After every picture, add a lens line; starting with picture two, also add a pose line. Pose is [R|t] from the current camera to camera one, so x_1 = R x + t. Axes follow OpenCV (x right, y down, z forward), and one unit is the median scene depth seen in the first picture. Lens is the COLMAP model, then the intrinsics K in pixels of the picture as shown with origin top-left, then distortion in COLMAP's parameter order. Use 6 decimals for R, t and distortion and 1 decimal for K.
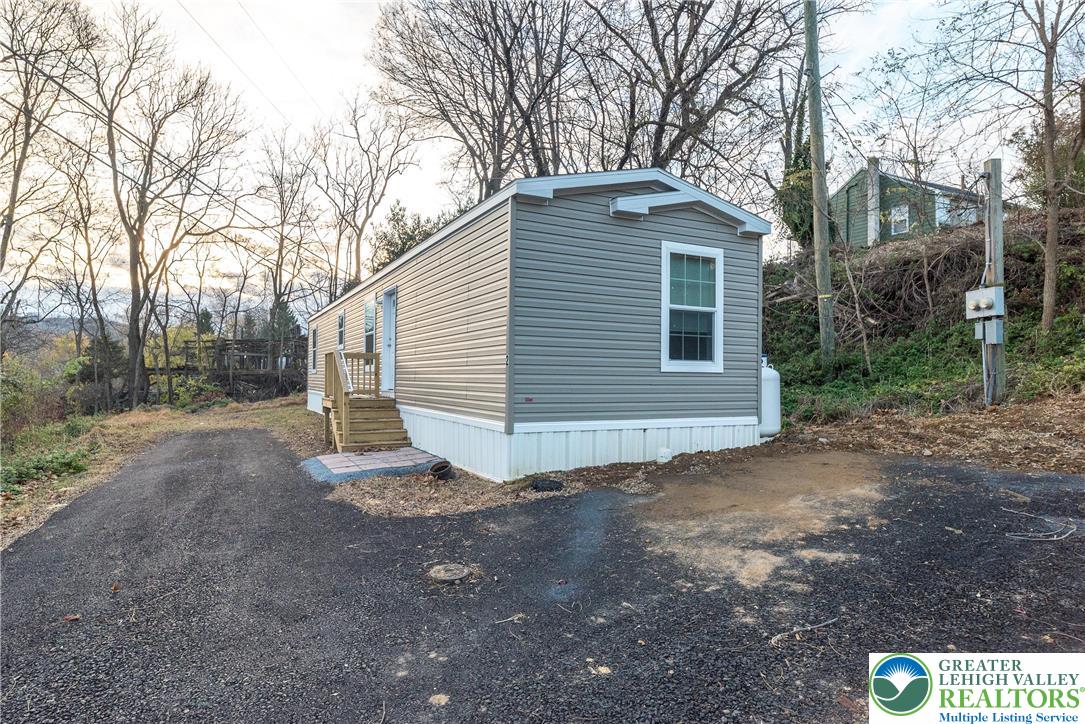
lens RADIAL K [[471.1, 0, 544.6], [0, 471.1, 361.7], [0, 0, 1]] dist [-0.001383, -0.000378]
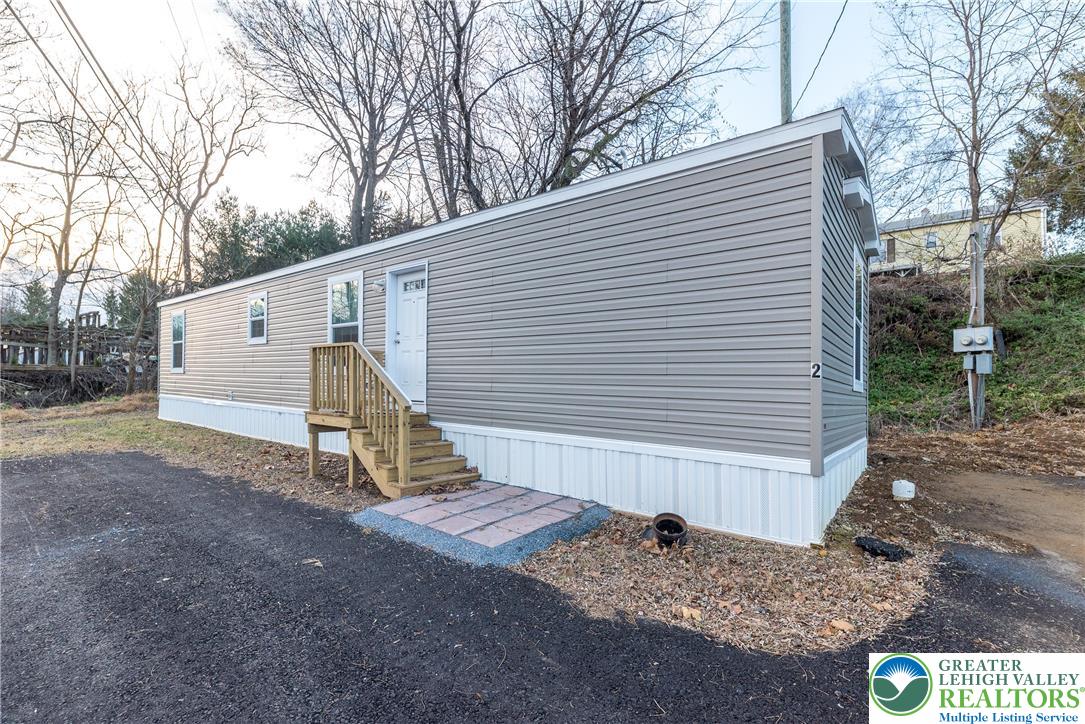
lens RADIAL K [[405.3, 0, 542.1], [0, 405.3, 388.1], [0, 0, 1]] dist [0.000401, -0.000014]
pose [[0.928365, 0.026035, 0.370757, -0.257922], [-0.039763, 0.998776, 0.029429, 0.007618], [-0.369537, -0.042063, 0.928264, 0.226507]]
